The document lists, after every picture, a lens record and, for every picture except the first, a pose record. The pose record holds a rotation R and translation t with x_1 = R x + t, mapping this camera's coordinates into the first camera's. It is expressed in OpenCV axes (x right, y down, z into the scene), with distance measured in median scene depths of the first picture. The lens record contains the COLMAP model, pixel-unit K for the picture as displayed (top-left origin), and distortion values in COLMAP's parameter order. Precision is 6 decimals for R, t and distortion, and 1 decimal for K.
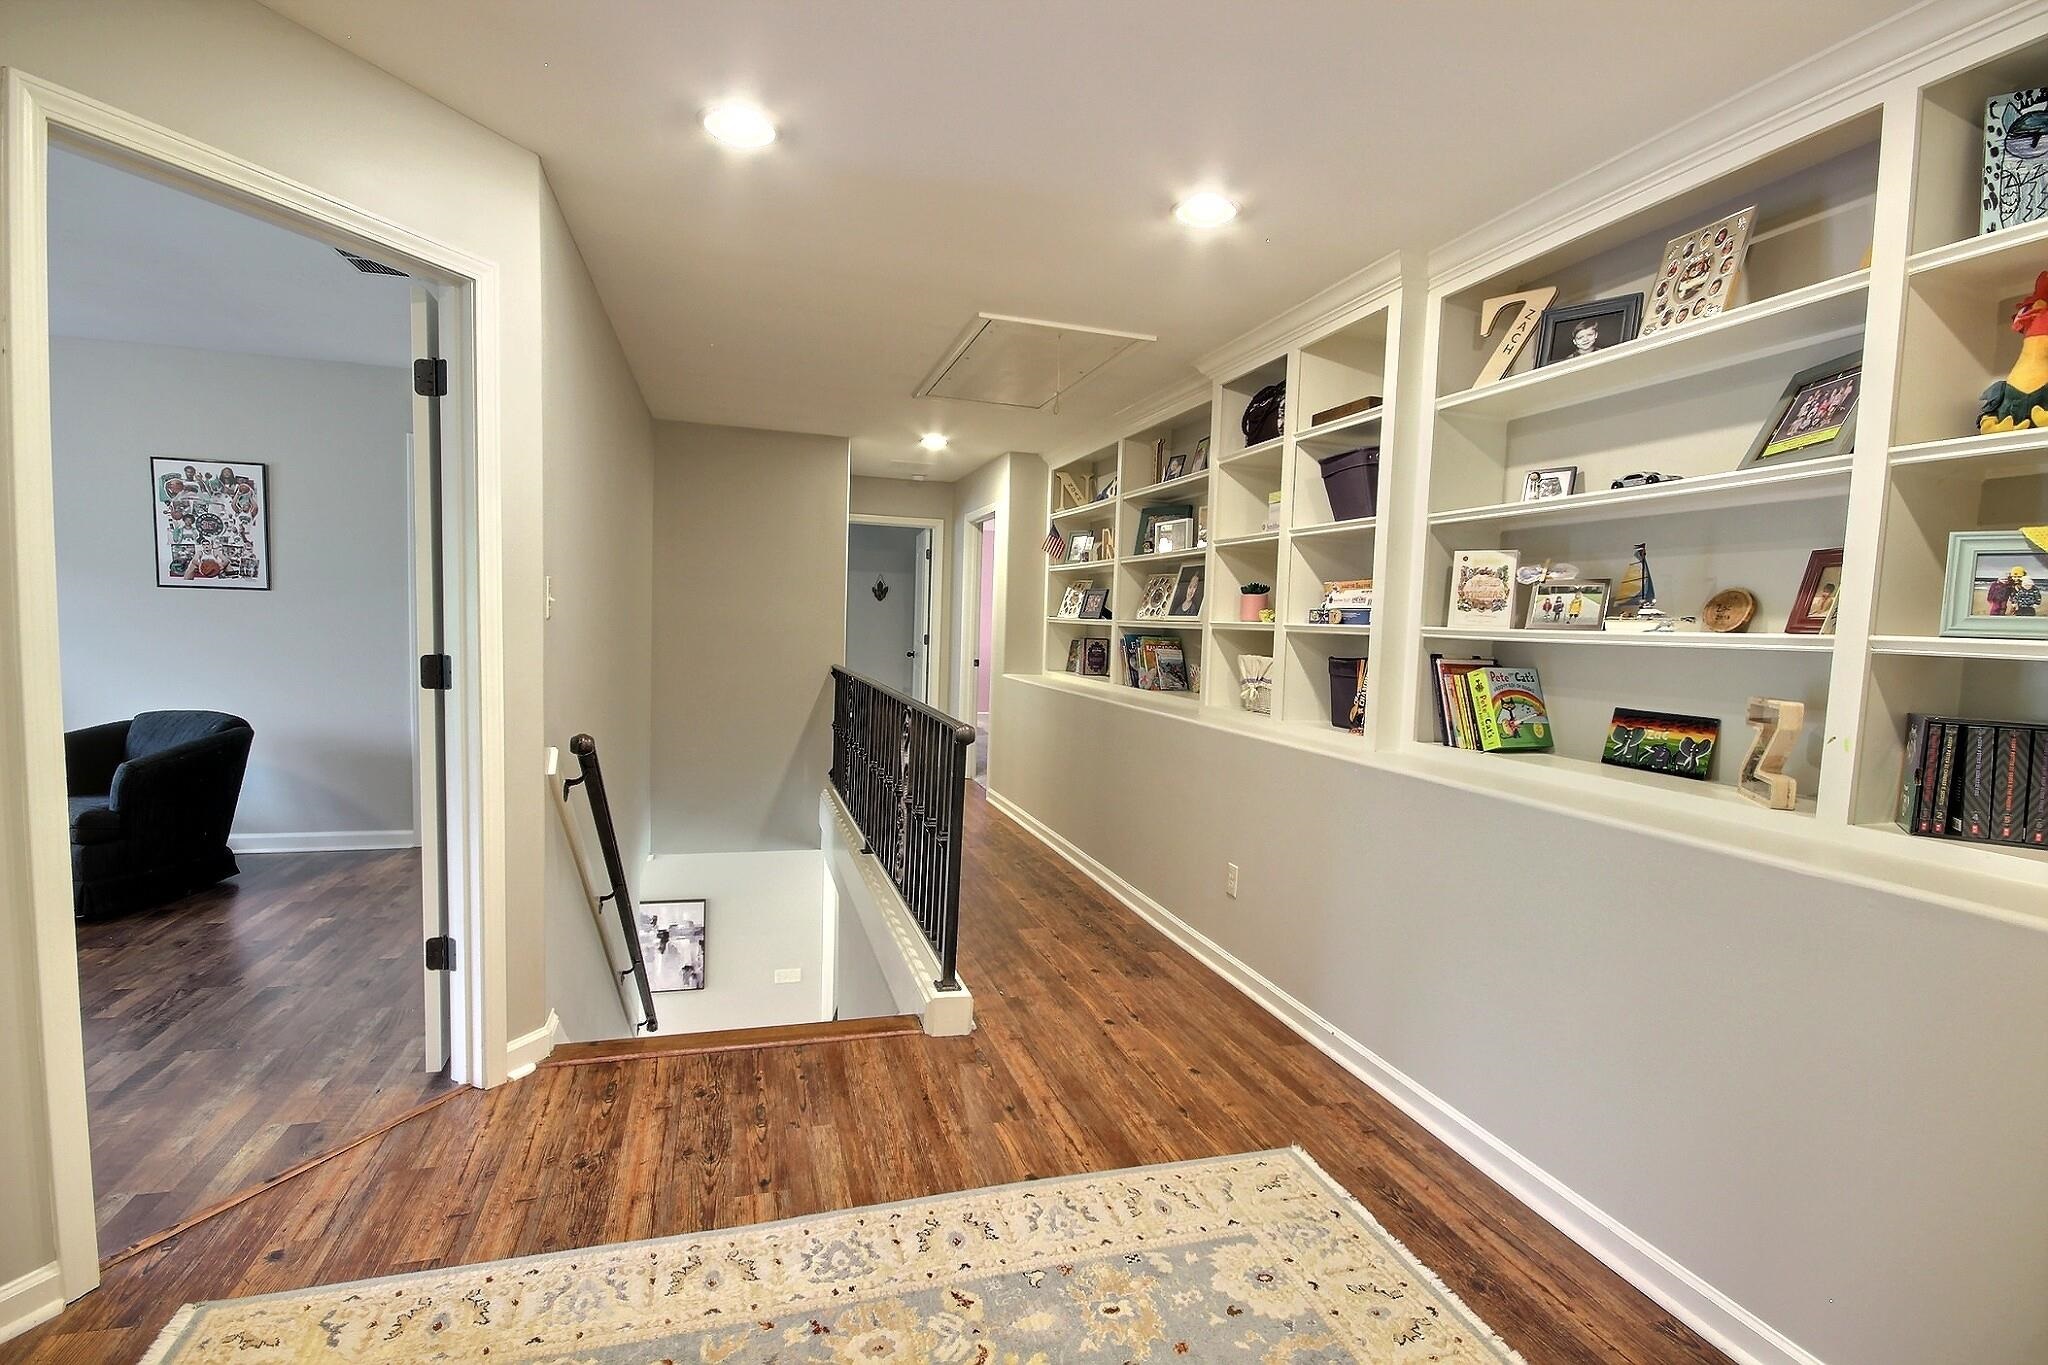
lens RADIAL K [[944.3, 0, 1021.7], [0, 944.3, 696.3], [0, 0, 1]] dist [-0.001014, -0.006619]
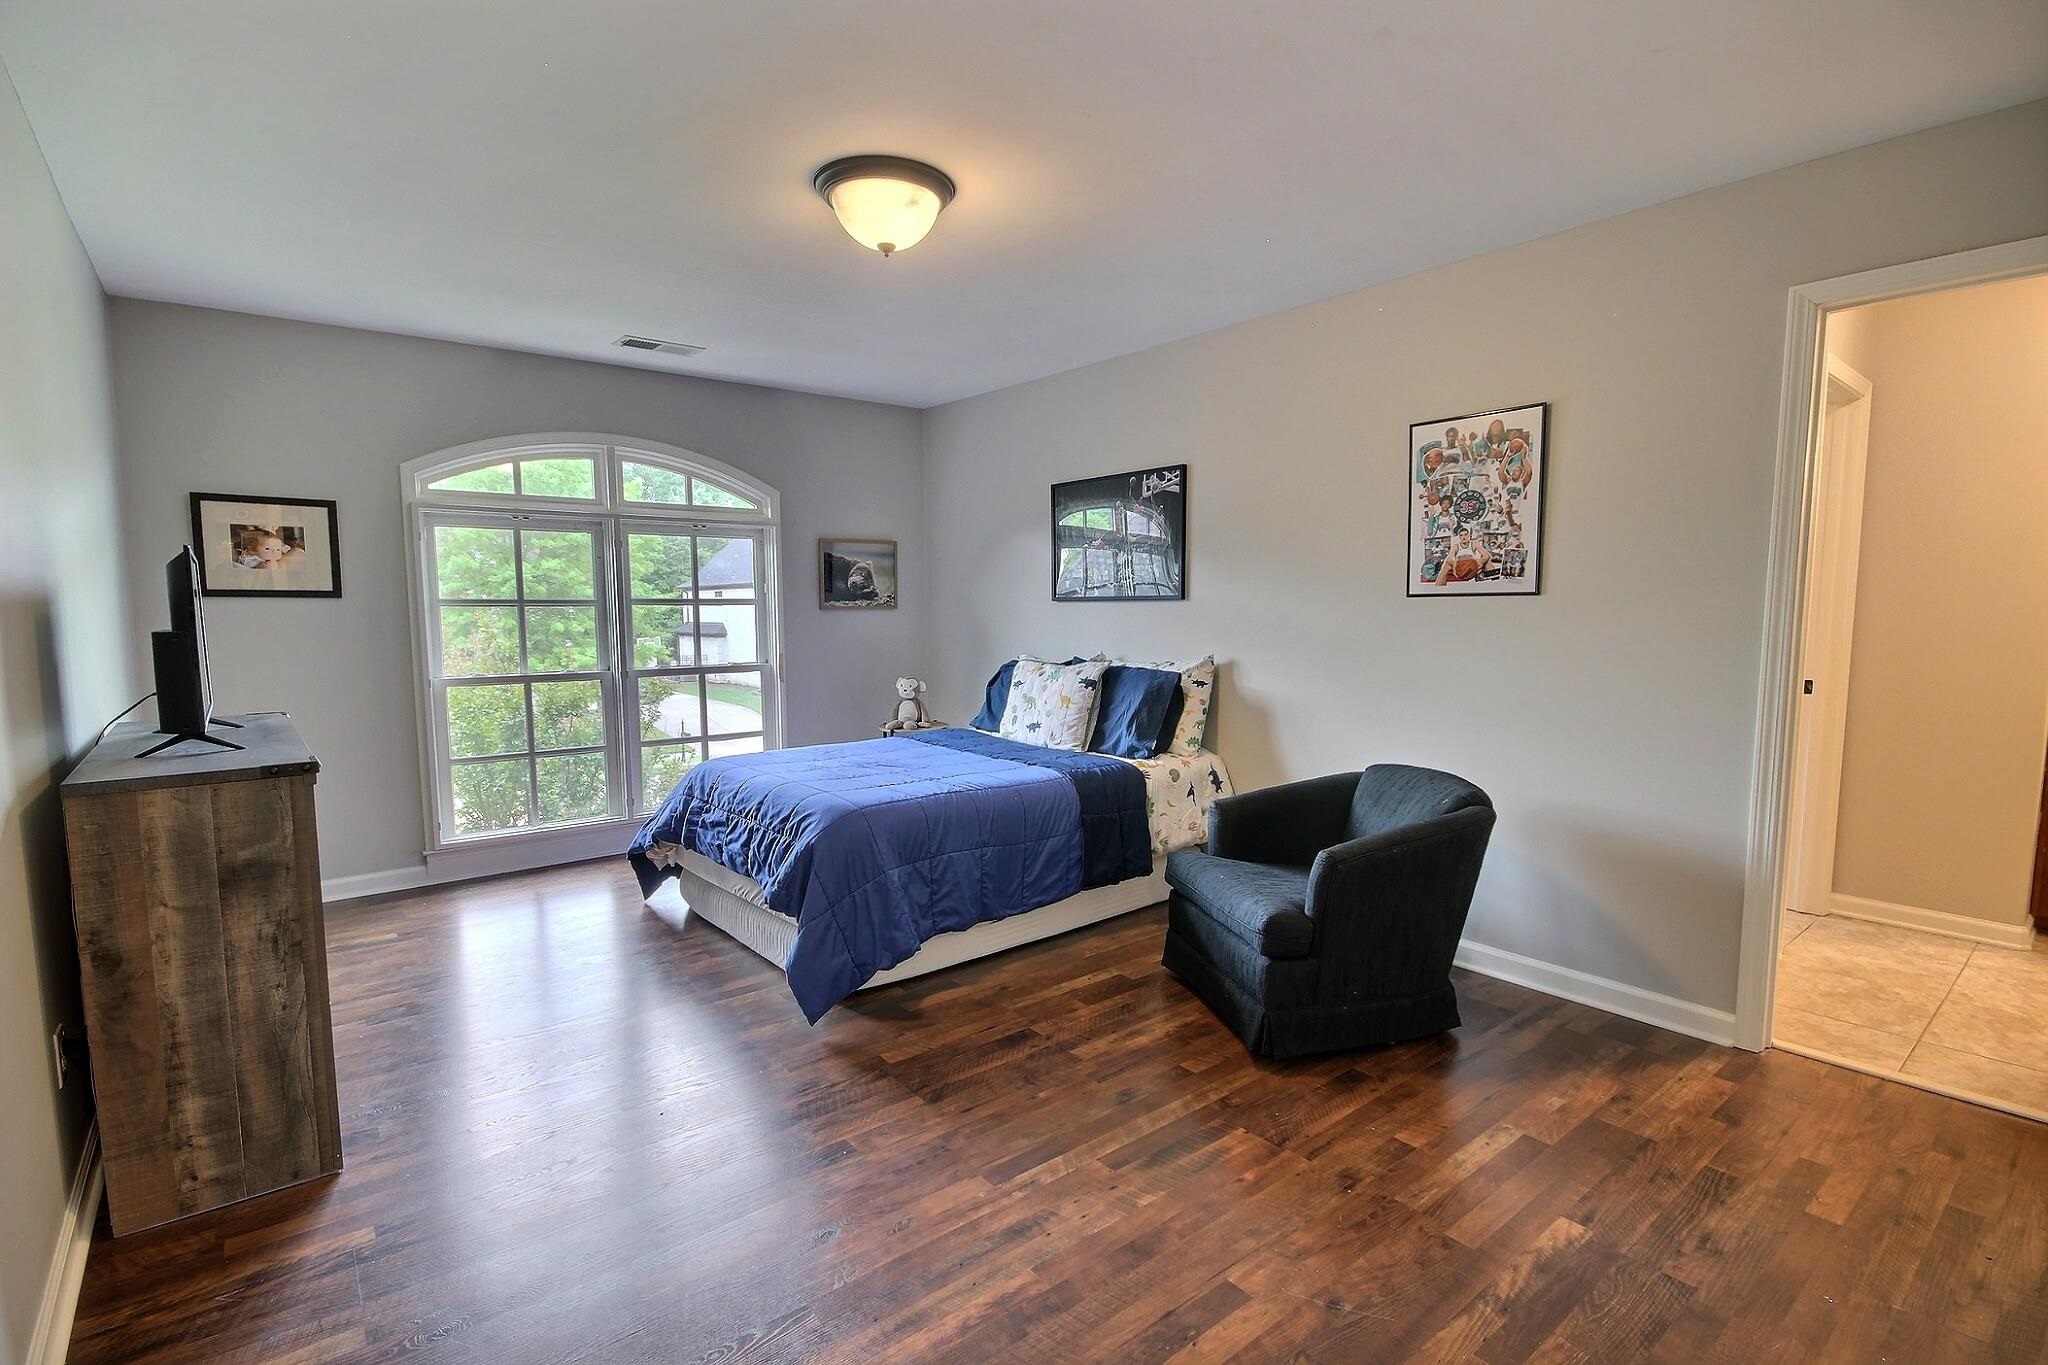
lens RADIAL K [[944.3, 0, 1021.7], [0, 944.3, 696.3], [0, 0, 1]] dist [-0.001014, -0.006619]
pose [[0.372467, 0.053428, -0.926506, -0.321397], [-0.059585, 0.997658, 0.033577, -0.043146], [0.926130, 0.042700, 0.374779, 0.424260]]
